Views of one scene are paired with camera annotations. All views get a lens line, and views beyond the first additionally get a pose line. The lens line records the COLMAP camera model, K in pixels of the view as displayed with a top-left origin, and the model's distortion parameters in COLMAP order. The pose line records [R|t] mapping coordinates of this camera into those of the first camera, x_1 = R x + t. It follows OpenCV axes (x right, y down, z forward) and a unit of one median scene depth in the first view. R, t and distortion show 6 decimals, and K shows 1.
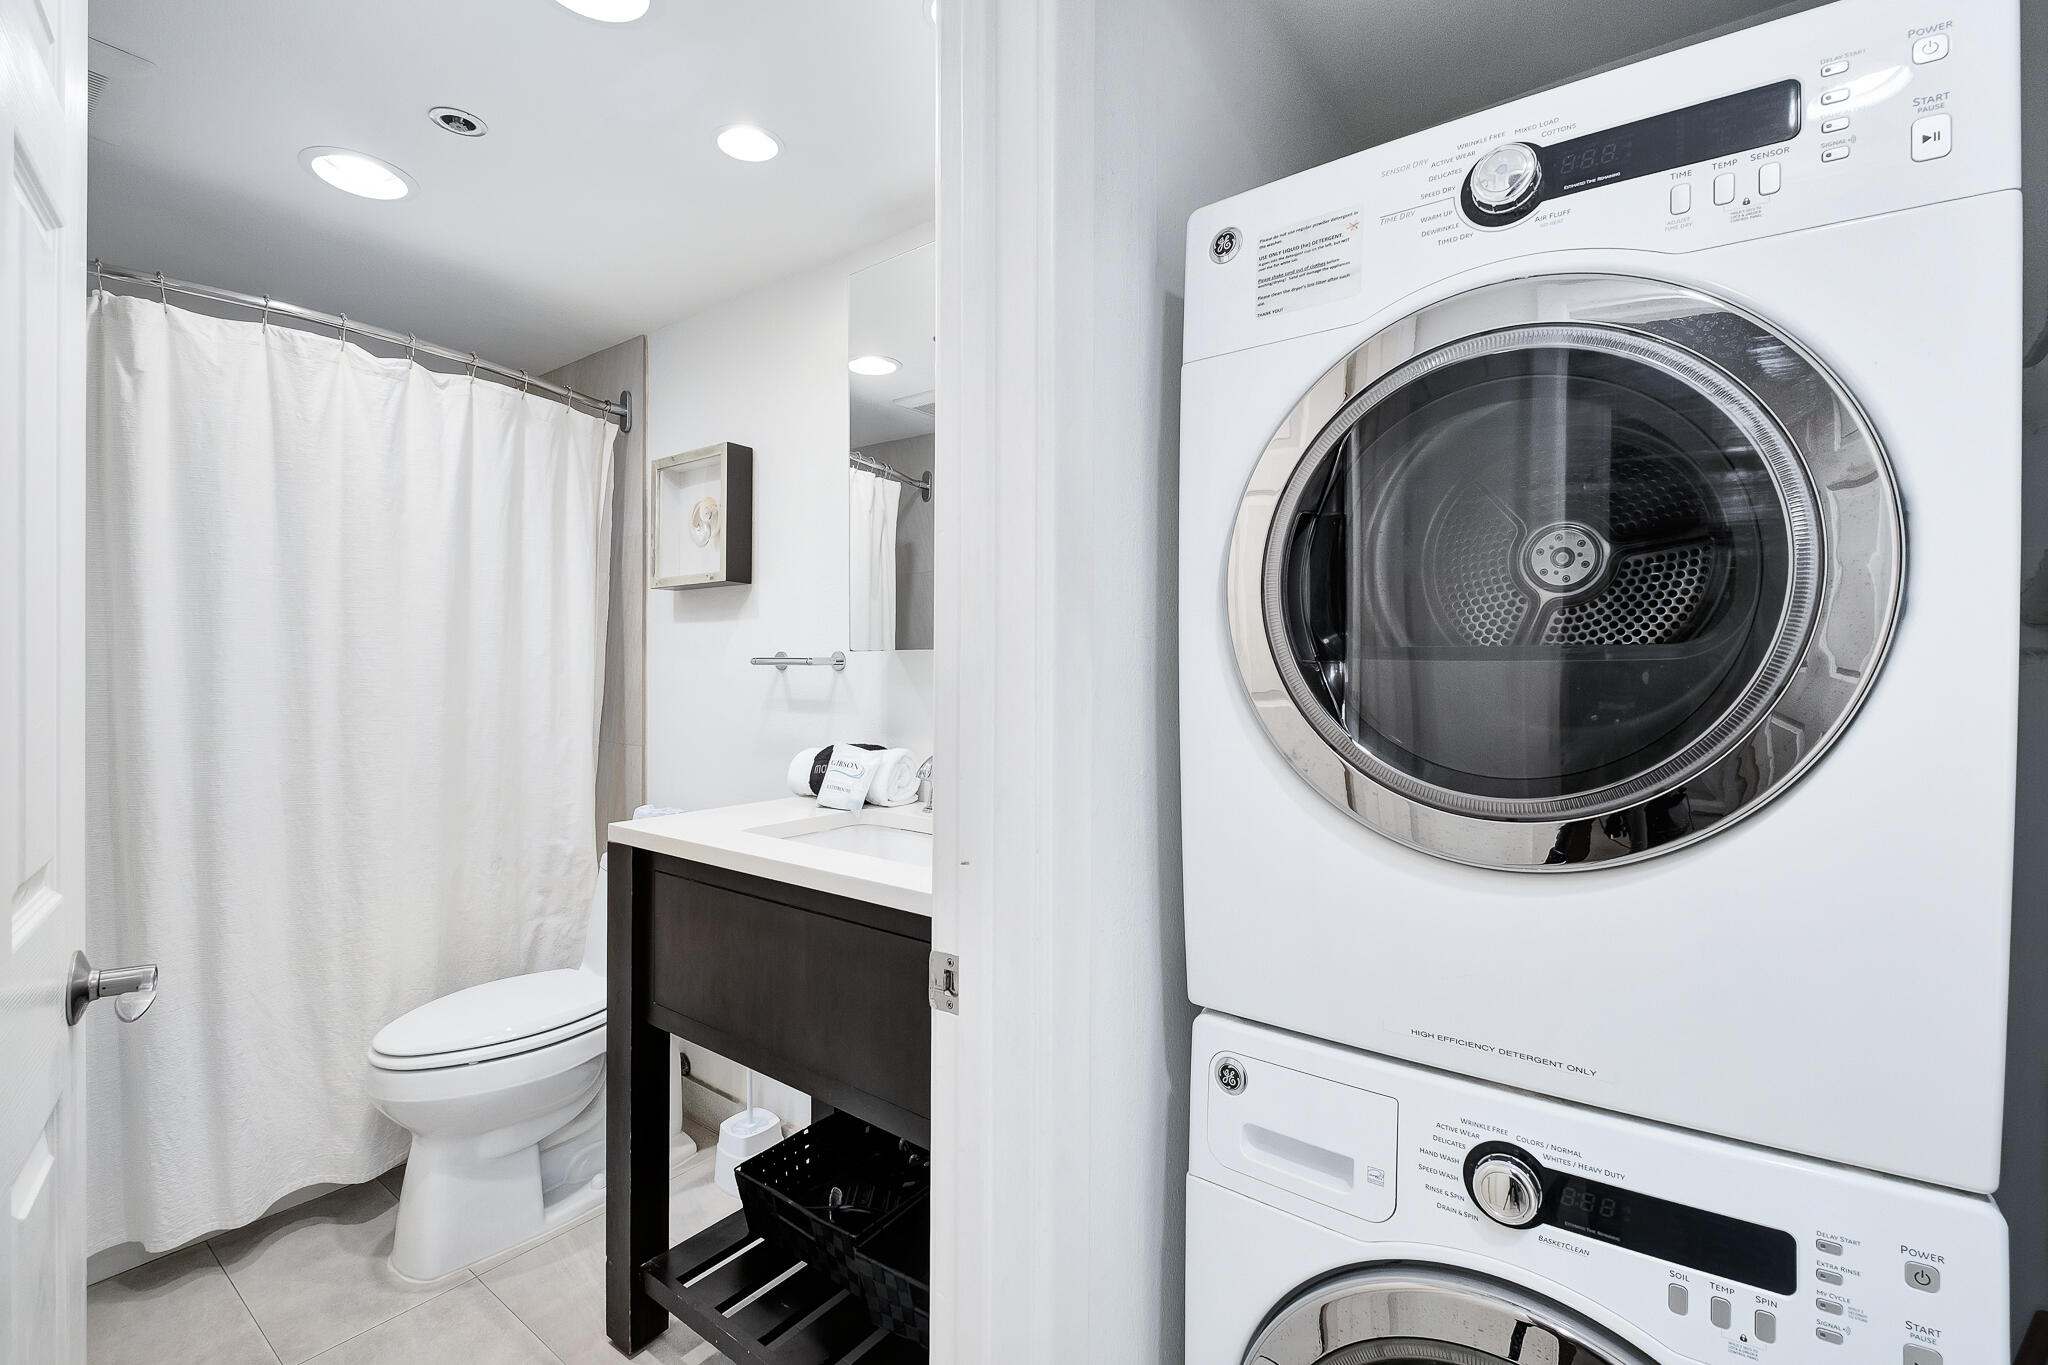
lens RADIAL K [[914.0, 0, 1023.2], [0, 914.0, 675.8], [0, 0, 1]] dist [0.024302, -0.008701]
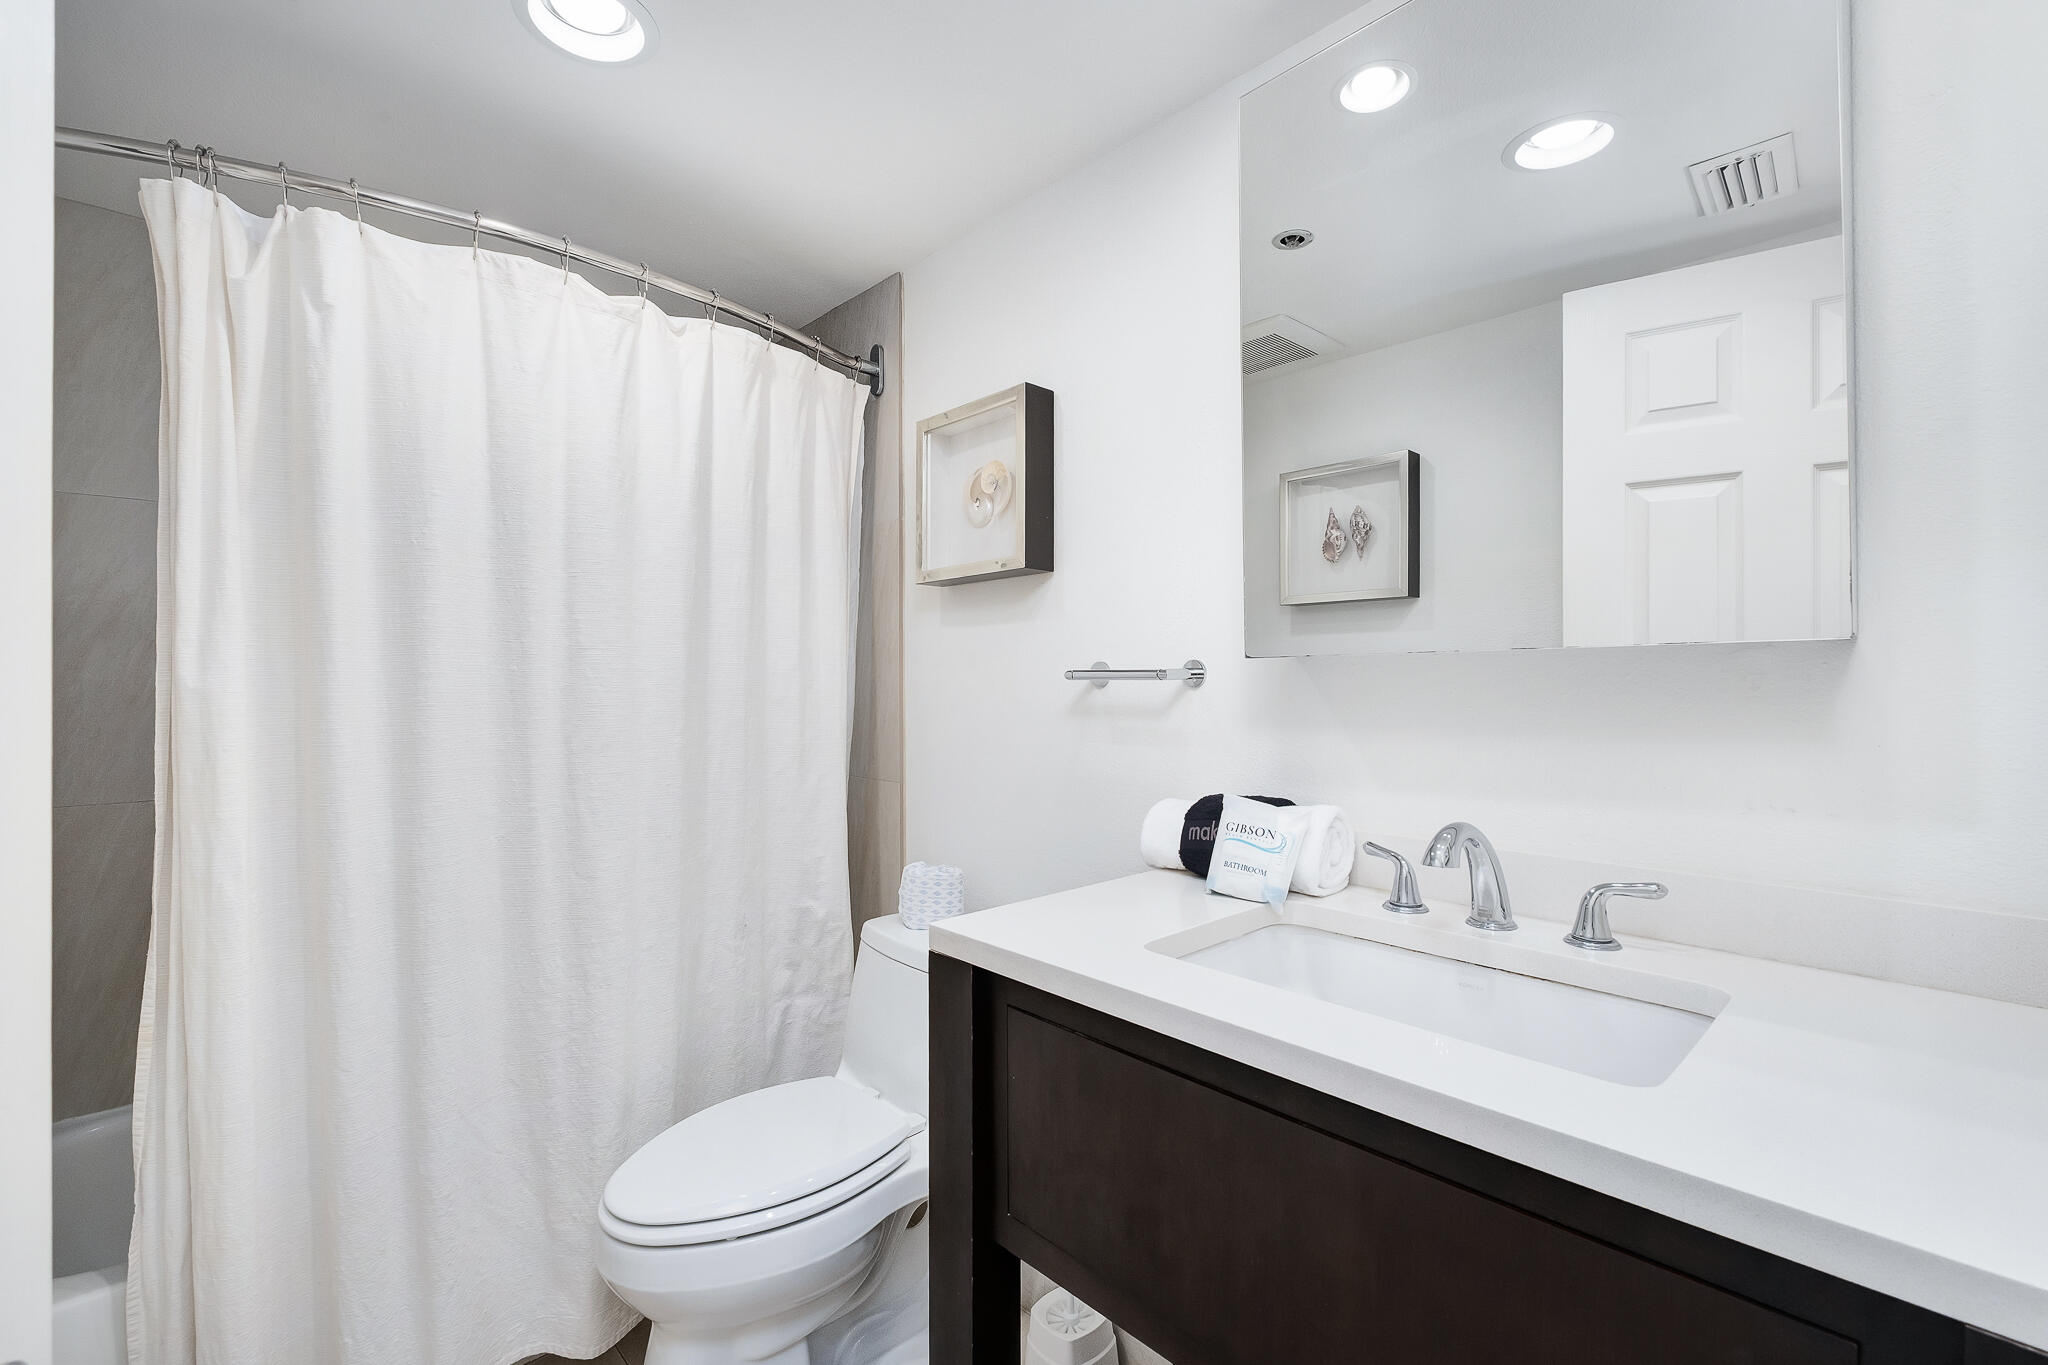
lens RADIAL K [[914.0, 0, 1023.2], [0, 914.0, 675.8], [0, 0, 1]] dist [0.024302, -0.008701]
pose [[0.984456, -0.012450, -0.175192, -0.207105], [0.009975, 0.999838, -0.015003, -0.004306], [0.175351, 0.013023, 0.984420, 0.283449]]
